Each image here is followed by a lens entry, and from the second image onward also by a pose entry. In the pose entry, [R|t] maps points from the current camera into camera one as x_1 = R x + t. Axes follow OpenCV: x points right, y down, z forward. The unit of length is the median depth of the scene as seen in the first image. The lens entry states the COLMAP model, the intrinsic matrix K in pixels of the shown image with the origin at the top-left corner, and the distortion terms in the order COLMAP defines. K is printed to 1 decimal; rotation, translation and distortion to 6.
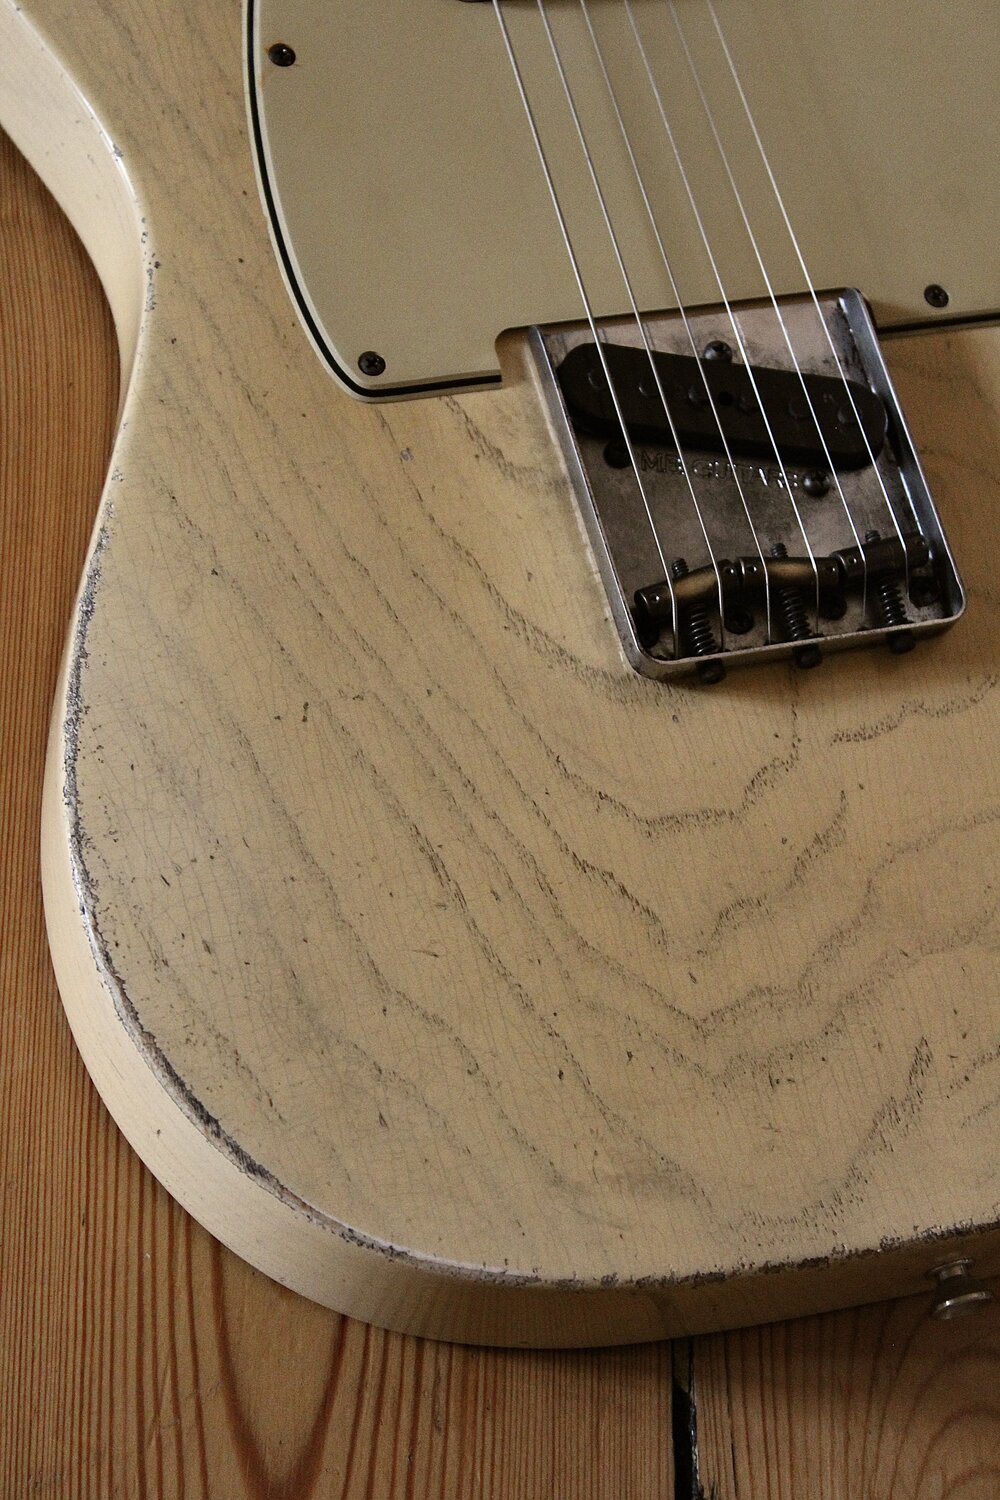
lens RADIAL K [[3601.1, 0, 500.0], [0, 3601.1, 750.0], [0, 0, 1]] dist [0.058759, 0.449397]
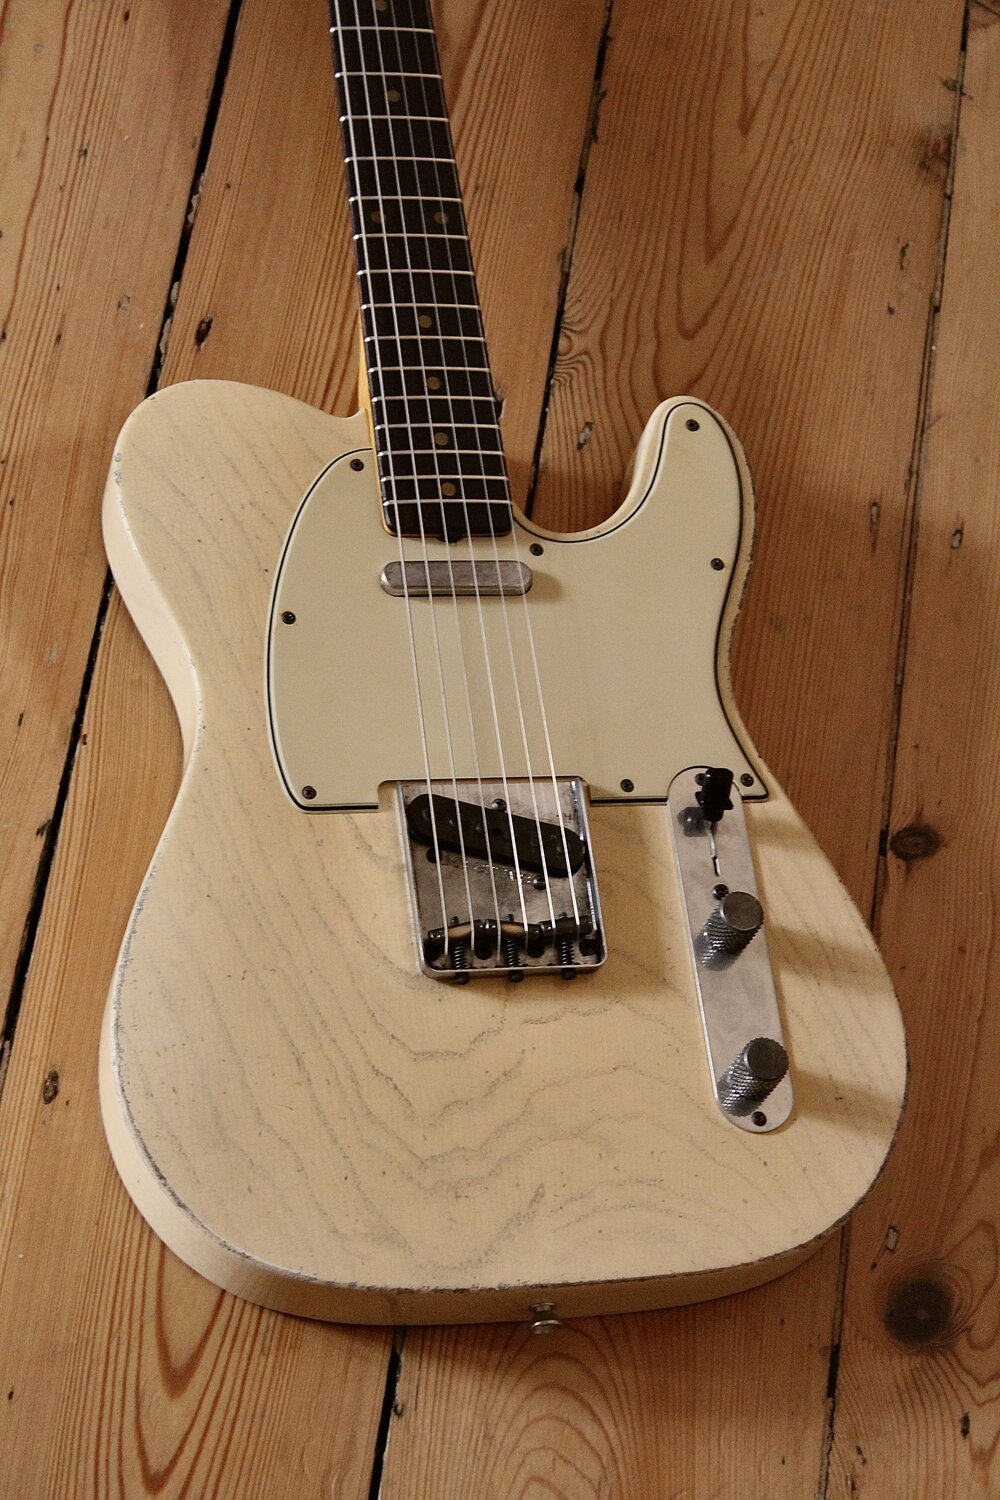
lens RADIAL K [[3601.1, 0, 500.0], [0, 3601.1, 750.0], [0, 0, 1]] dist [0.058759, 0.449397]
pose [[0.990760, 0.119127, -0.064838, 0.190965], [-0.121869, 0.991736, -0.040096, -0.068711], [0.059526, 0.047627, 0.997090, -0.913238]]
